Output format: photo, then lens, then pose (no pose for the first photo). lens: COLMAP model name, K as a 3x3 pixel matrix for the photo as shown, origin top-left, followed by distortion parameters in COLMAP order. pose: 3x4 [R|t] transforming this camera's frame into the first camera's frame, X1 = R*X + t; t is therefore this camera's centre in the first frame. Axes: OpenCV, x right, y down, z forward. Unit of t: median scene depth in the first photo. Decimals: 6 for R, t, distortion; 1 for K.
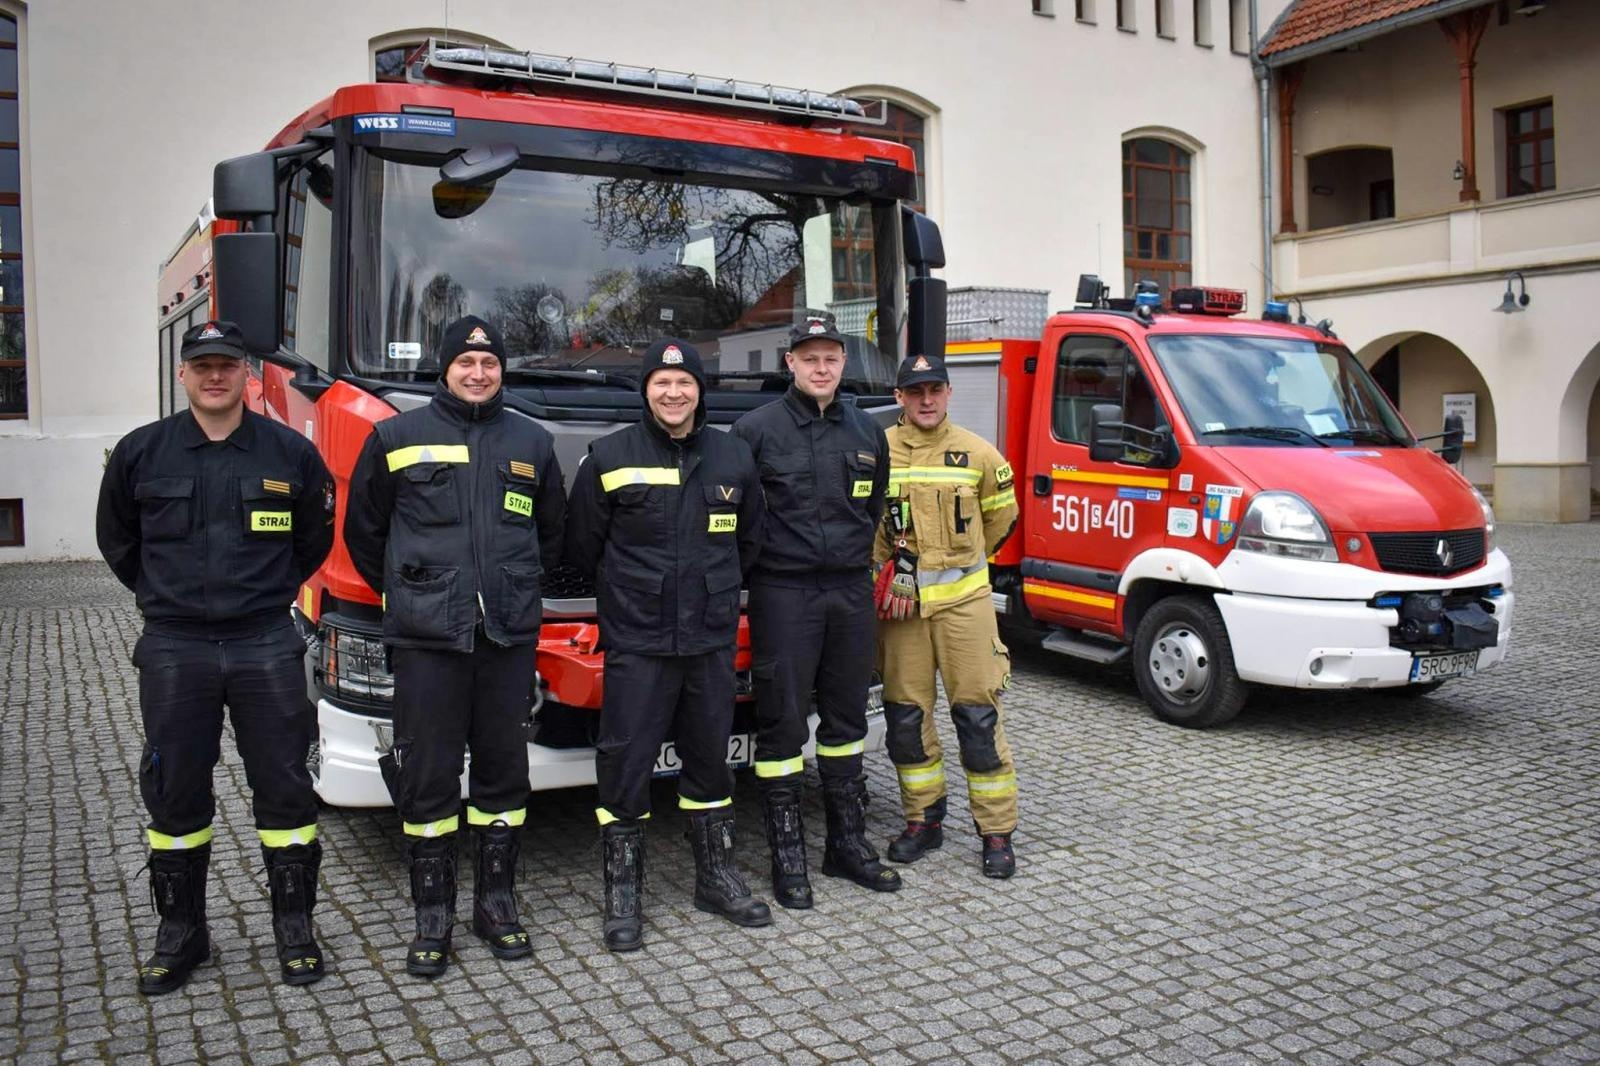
lens RADIAL K [[1544.1, 0, 835.1], [0, 1544.1, 482.4], [0, 0, 1]] dist [-0.084914, 0.000000]
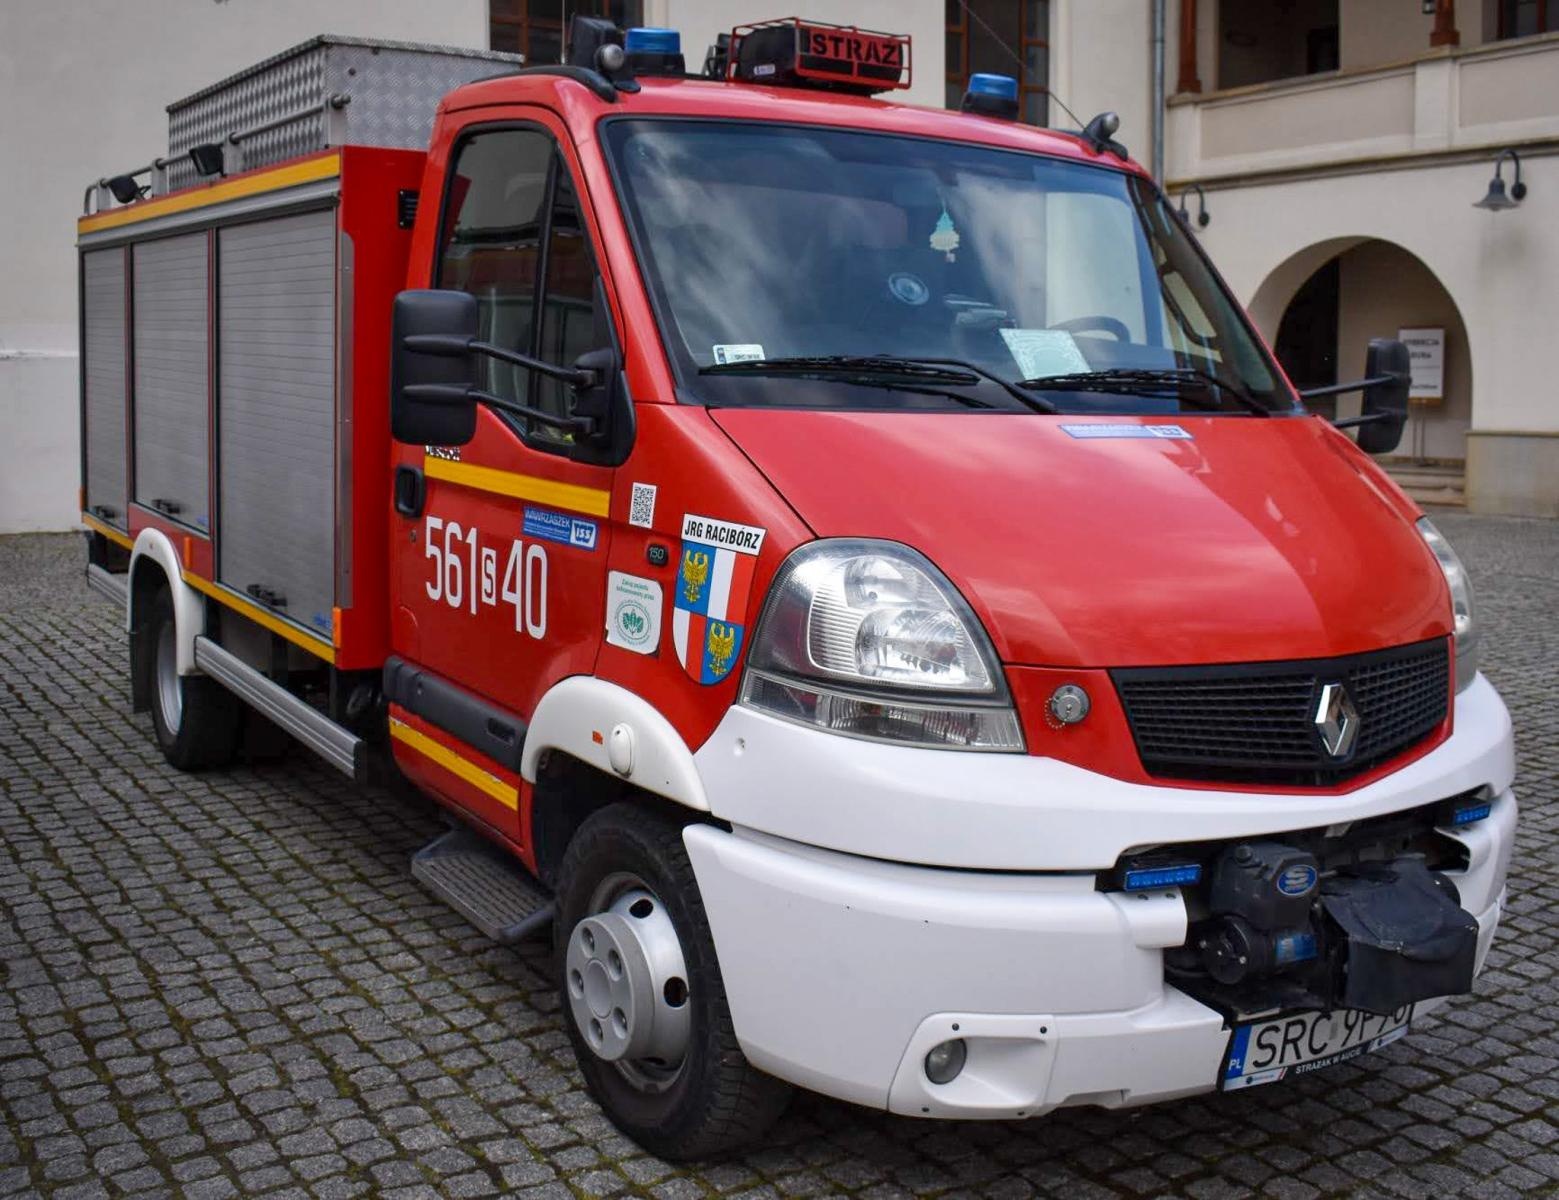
lens RADIAL K [[1750.6, 0, 841.5], [0, 1750.6, 543.7], [0, 0, 1]] dist [-0.092687, 0.000000]
pose [[0.997817, 0.009916, 0.065284, 0.244426], [-0.014130, 0.997824, 0.064407, -0.017808], [-0.064503, -0.065189, 0.995786, 0.573932]]
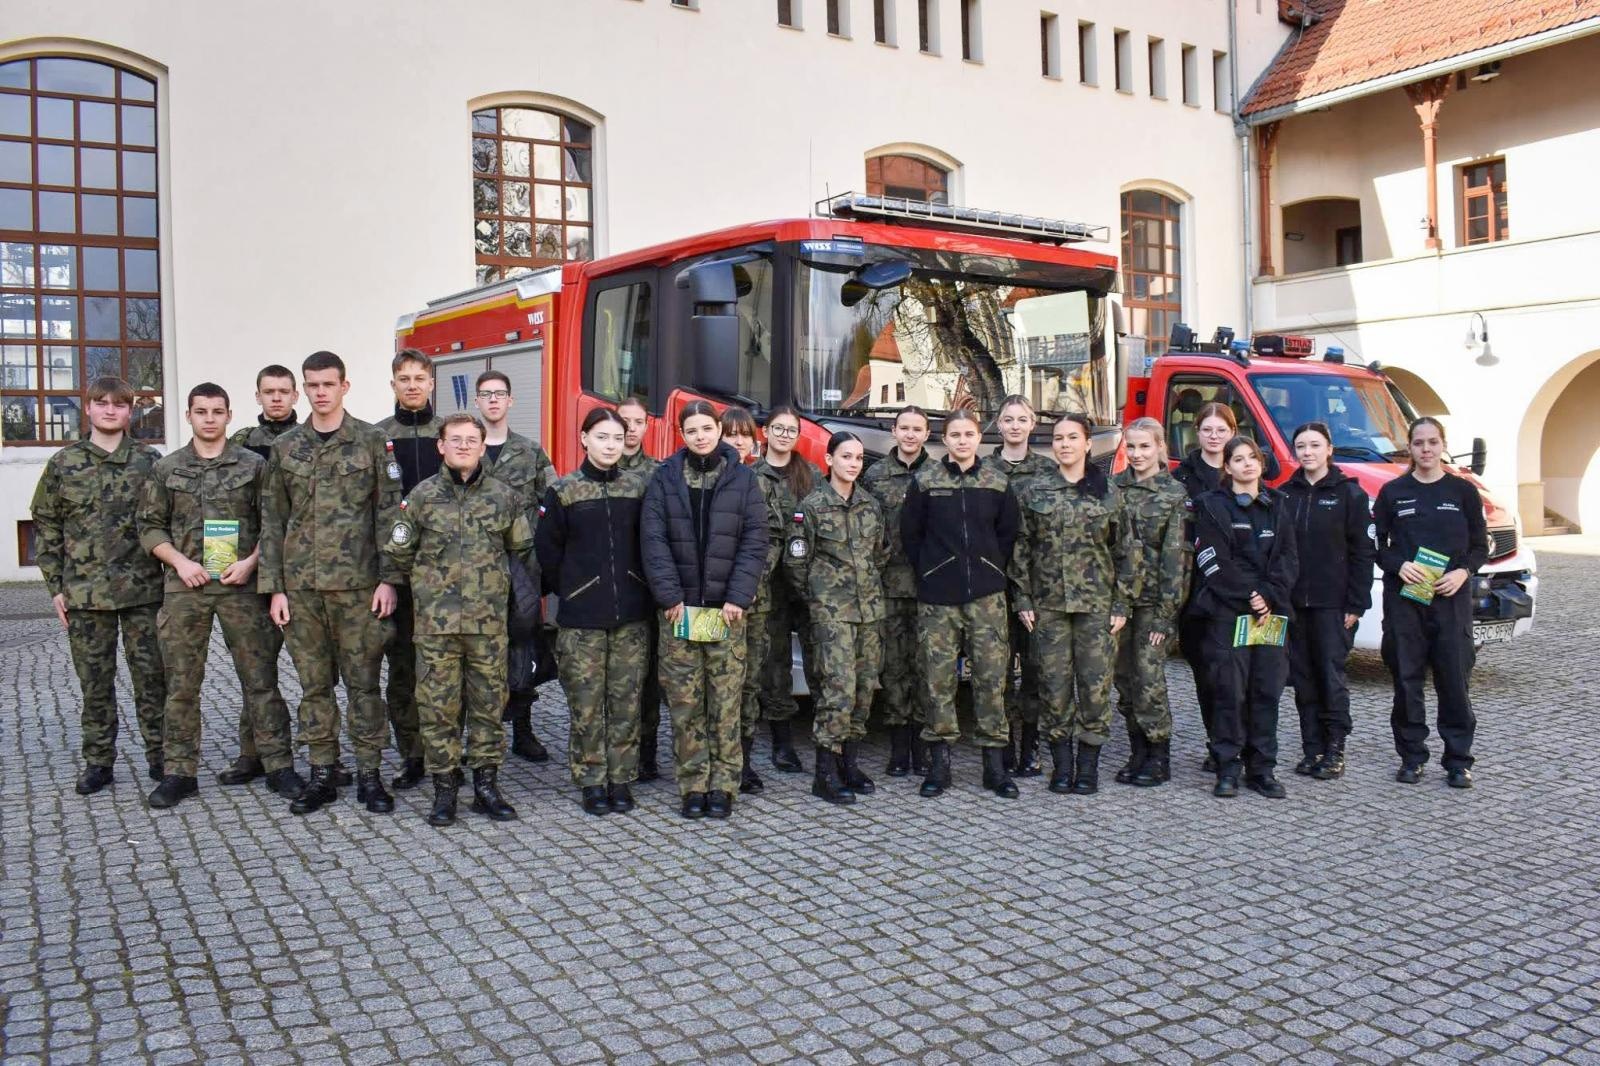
lens RADIAL K [[1544.1, 0, 807.8], [0, 1544.1, 508.1], [0, 0, 1]] dist [-0.084914, 0.000000]
pose [[0.999238, -0.003302, 0.038885, -0.212114], [0.003377, 0.999993, -0.001856, 0.015039], [-0.038879, 0.001986, 0.999242, -0.242743]]
